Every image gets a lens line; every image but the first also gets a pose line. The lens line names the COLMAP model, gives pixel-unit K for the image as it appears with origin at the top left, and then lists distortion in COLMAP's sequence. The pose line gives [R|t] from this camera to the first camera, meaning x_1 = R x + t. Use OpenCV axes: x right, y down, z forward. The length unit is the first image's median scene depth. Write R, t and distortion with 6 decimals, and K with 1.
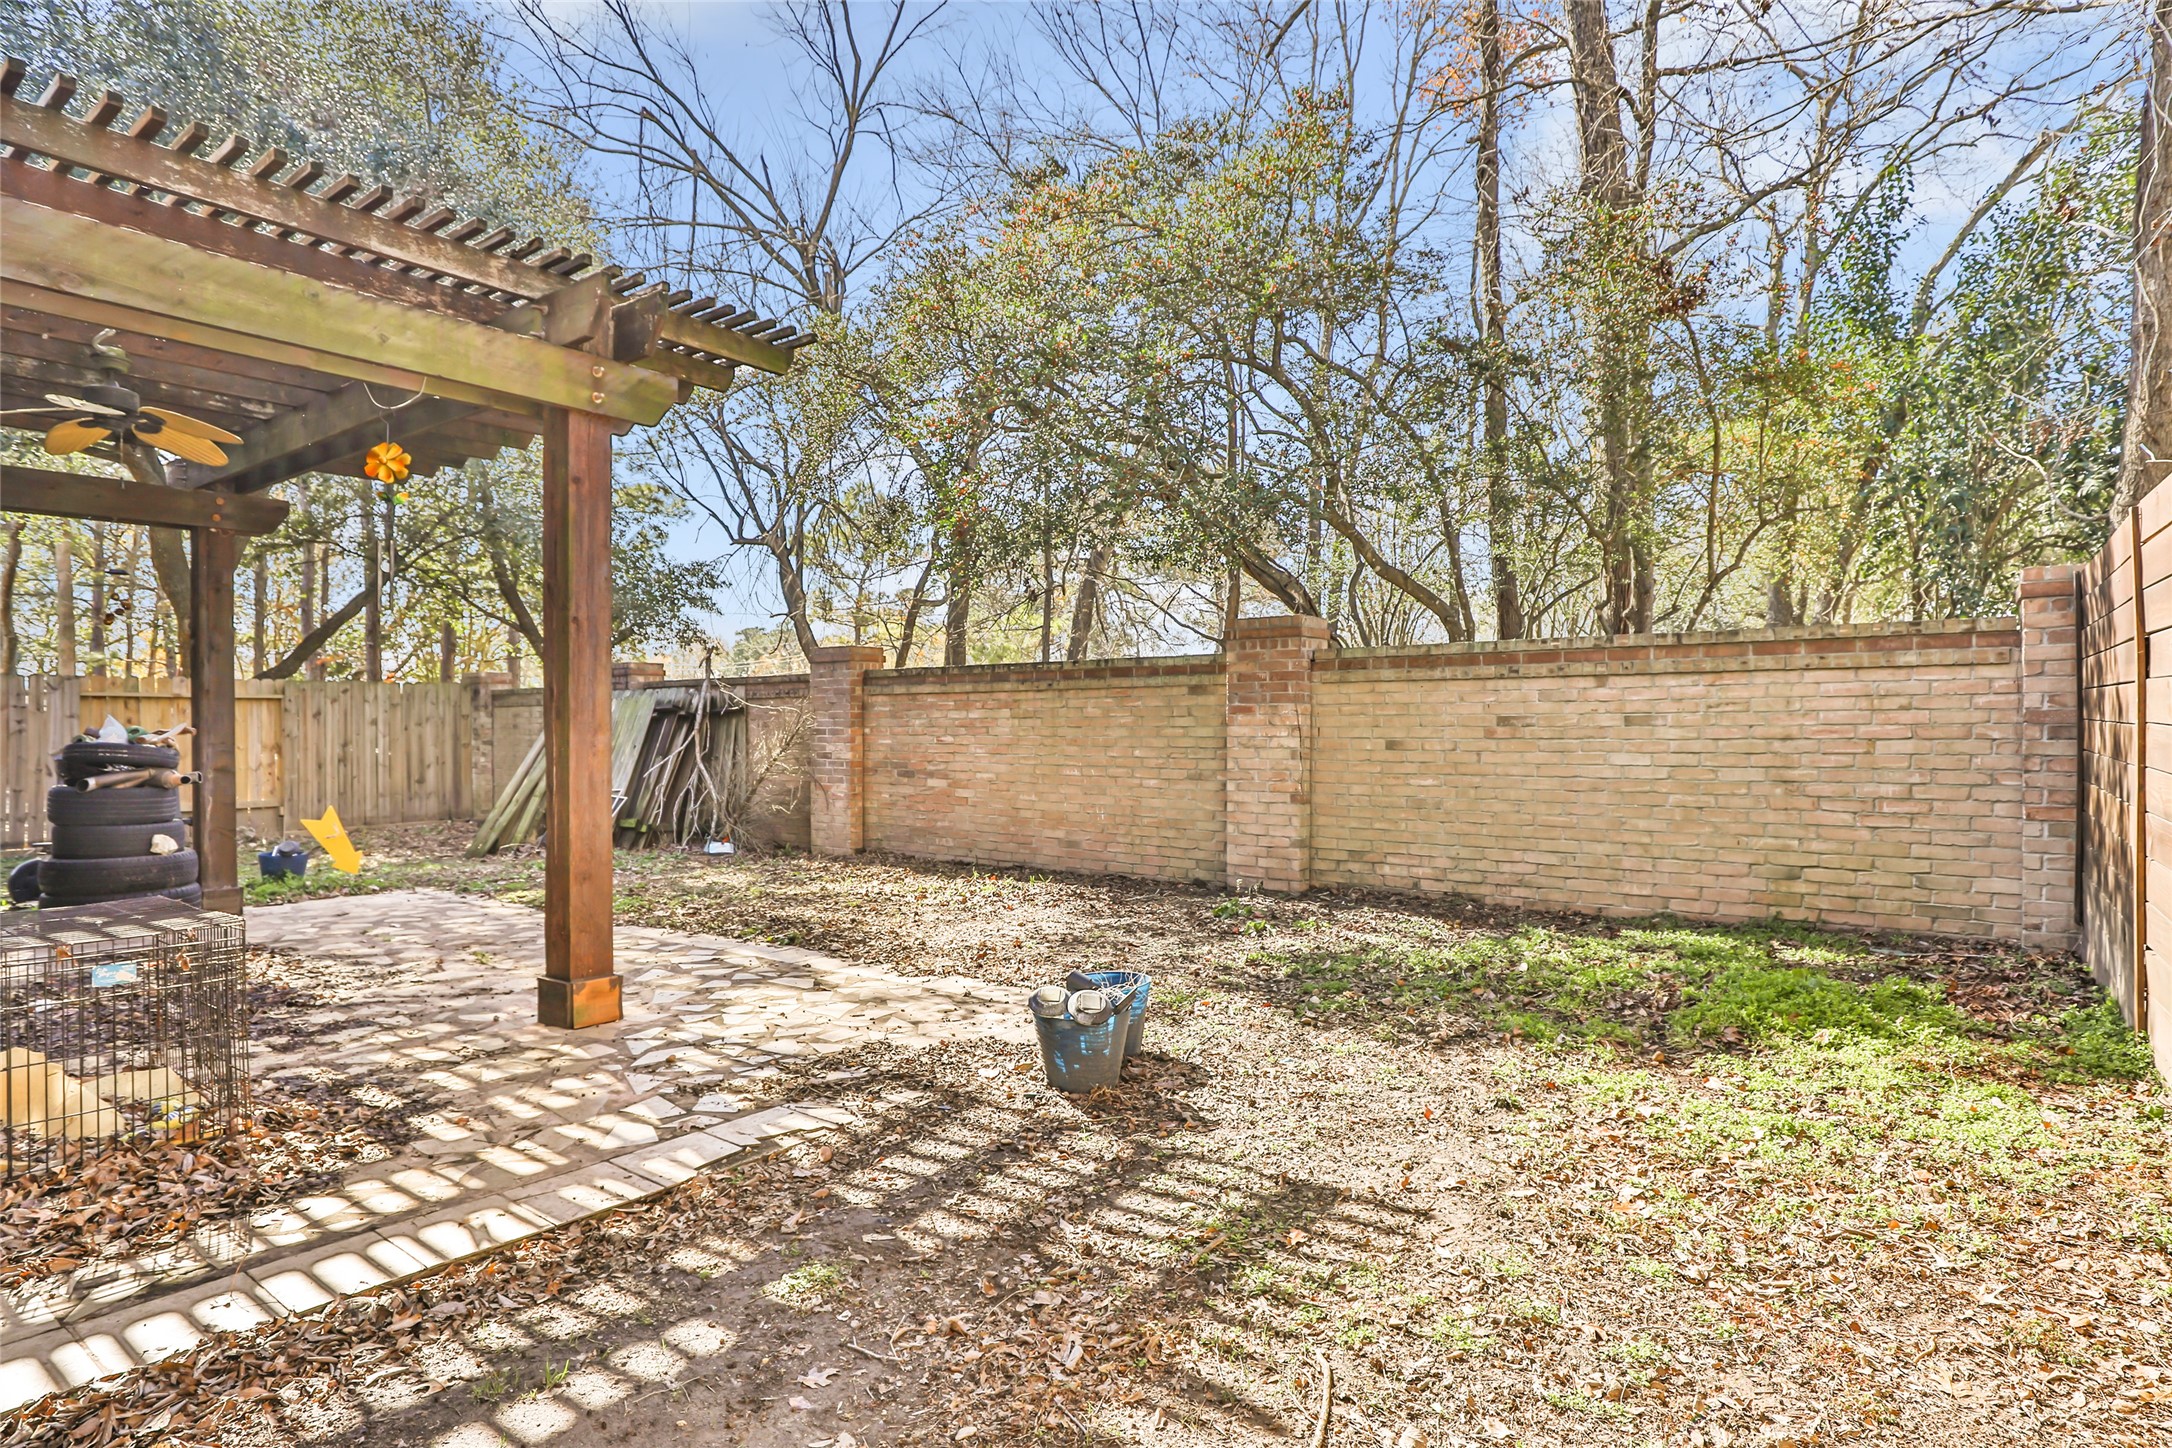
lens RADIAL K [[1146.8, 0, 1084.5], [0, 1146.8, 725.4], [0, 0, 1]] dist [-0.006414, -0.000034]
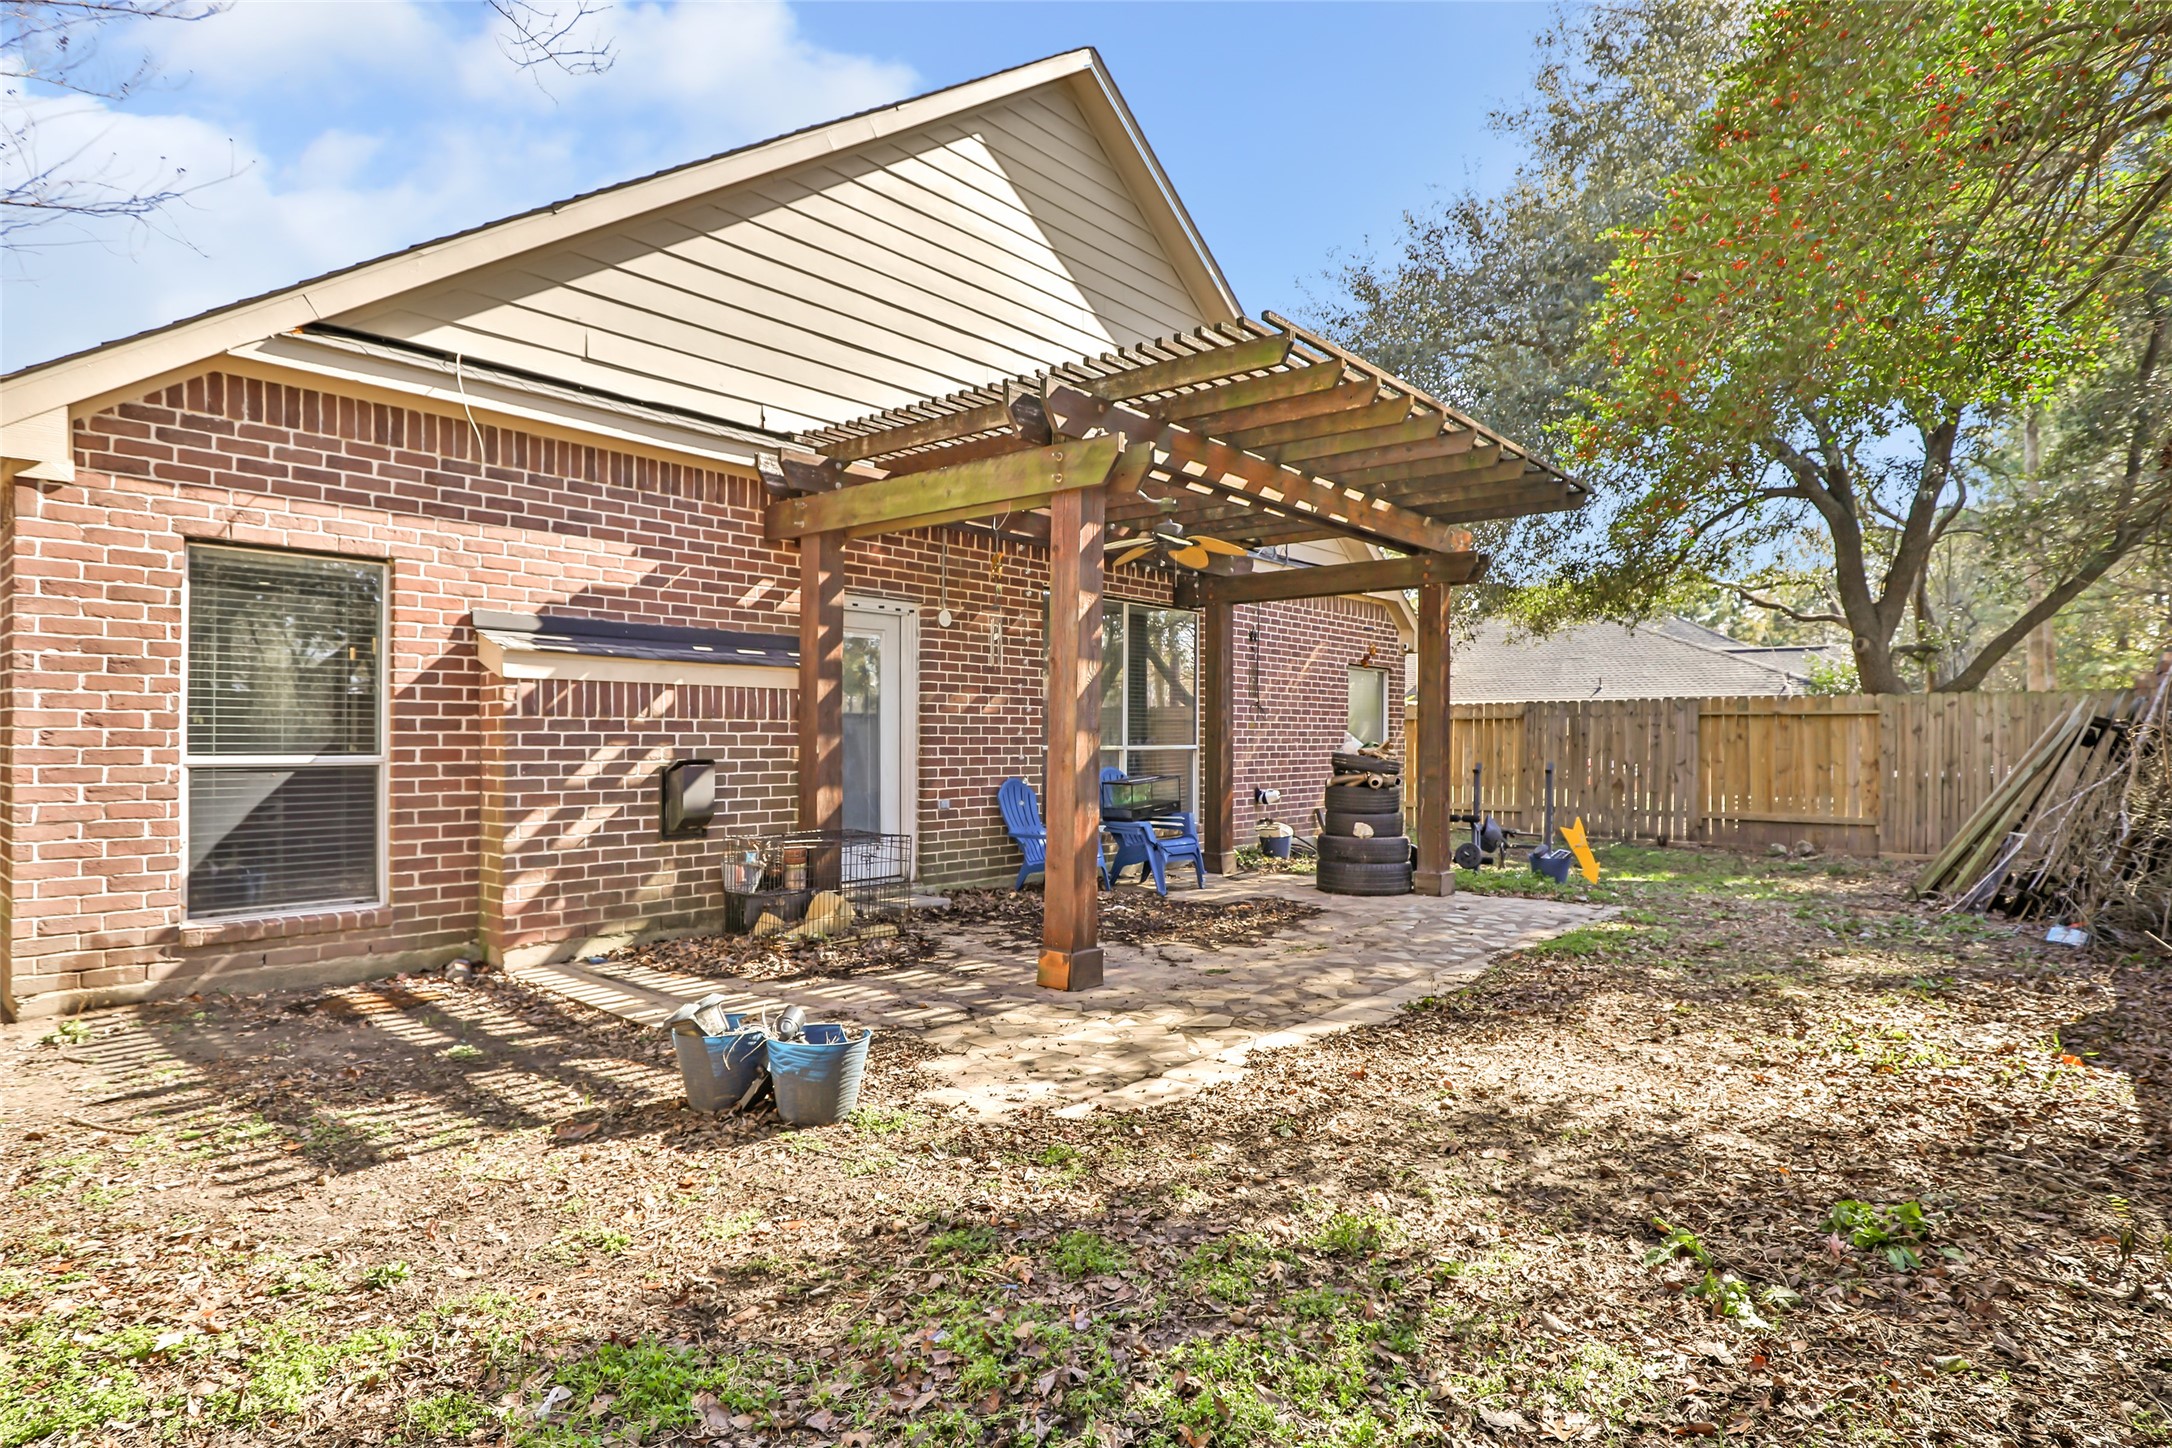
lens RADIAL K [[1146.8, 0, 1084.2], [0, 1146.8, 730.3], [0, 0, 1]] dist [-0.006414, -0.000034]
pose [[-0.070322, -0.002511, -0.997521, 1.014381], [-0.003650, 0.999991, -0.002260, -0.015564], [0.997518, 0.003482, -0.070331, 1.428864]]
